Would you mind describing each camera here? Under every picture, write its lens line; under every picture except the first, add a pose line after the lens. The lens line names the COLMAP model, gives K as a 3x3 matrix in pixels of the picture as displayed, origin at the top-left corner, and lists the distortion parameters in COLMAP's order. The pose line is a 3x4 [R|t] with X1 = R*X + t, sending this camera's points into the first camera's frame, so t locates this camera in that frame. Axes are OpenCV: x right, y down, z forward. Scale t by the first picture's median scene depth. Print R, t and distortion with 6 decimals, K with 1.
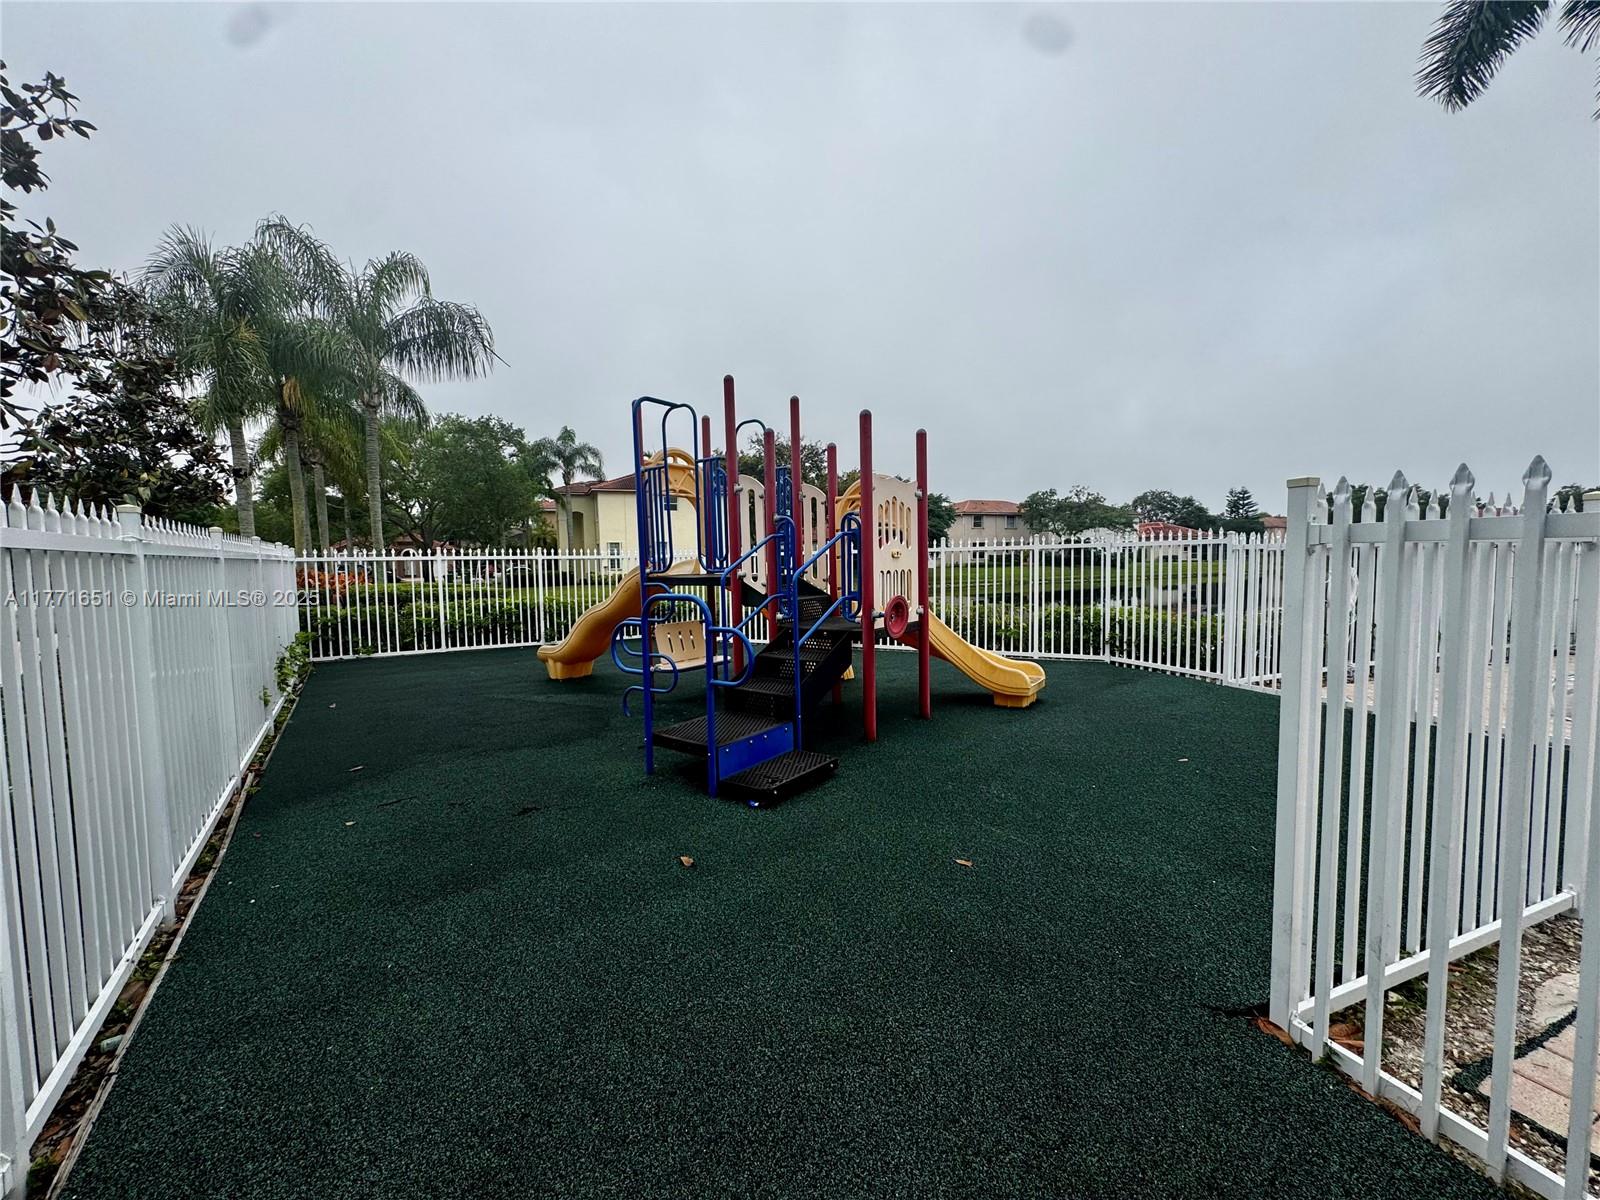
lens RADIAL K [[638.3, 0, 796.7], [0, 638.3, 595.9], [0, 0, 1]] dist [-0.001980, 0.000125]
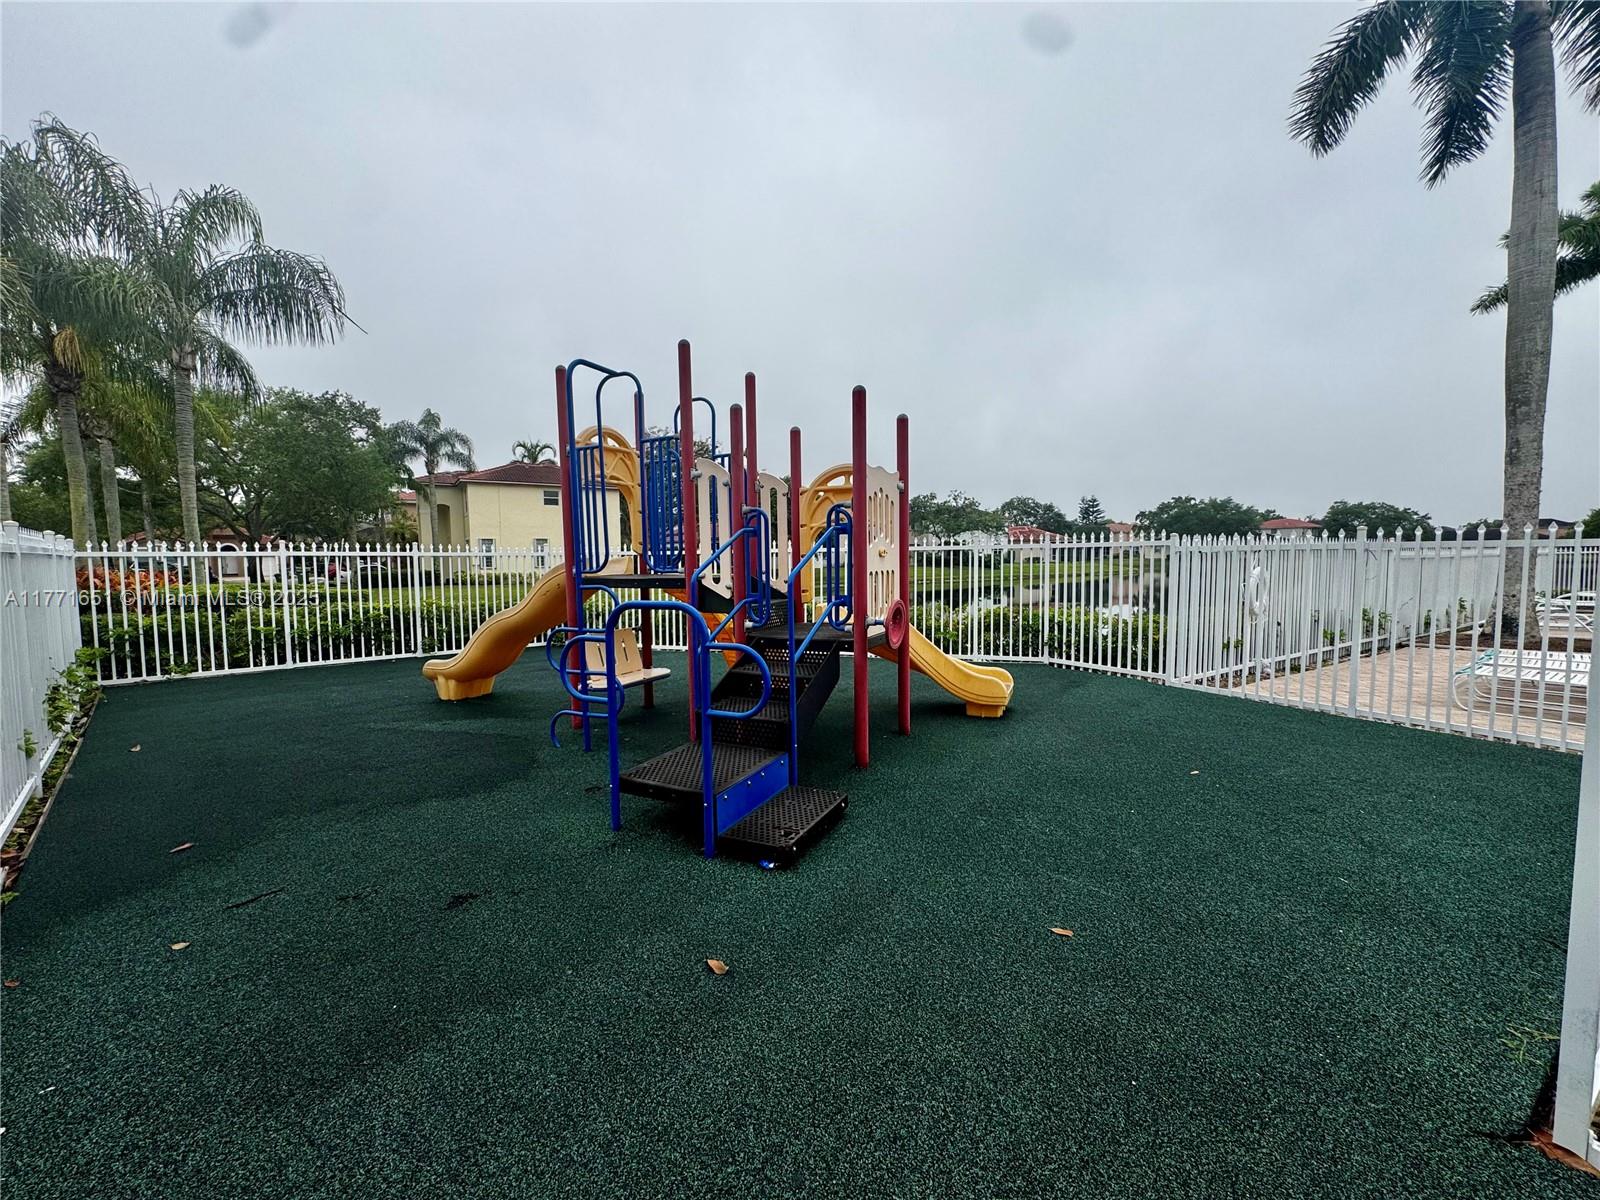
lens RADIAL K [[638.3, 0, 796.7], [0, 638.3, 595.9], [0, 0, 1]] dist [-0.001980, 0.000125]
pose [[0.983207, -0.004048, 0.182446, -0.065941], [0.003974, 0.999992, 0.000774, -0.003474], [-0.182448, -0.000036, 0.983215, 0.080413]]
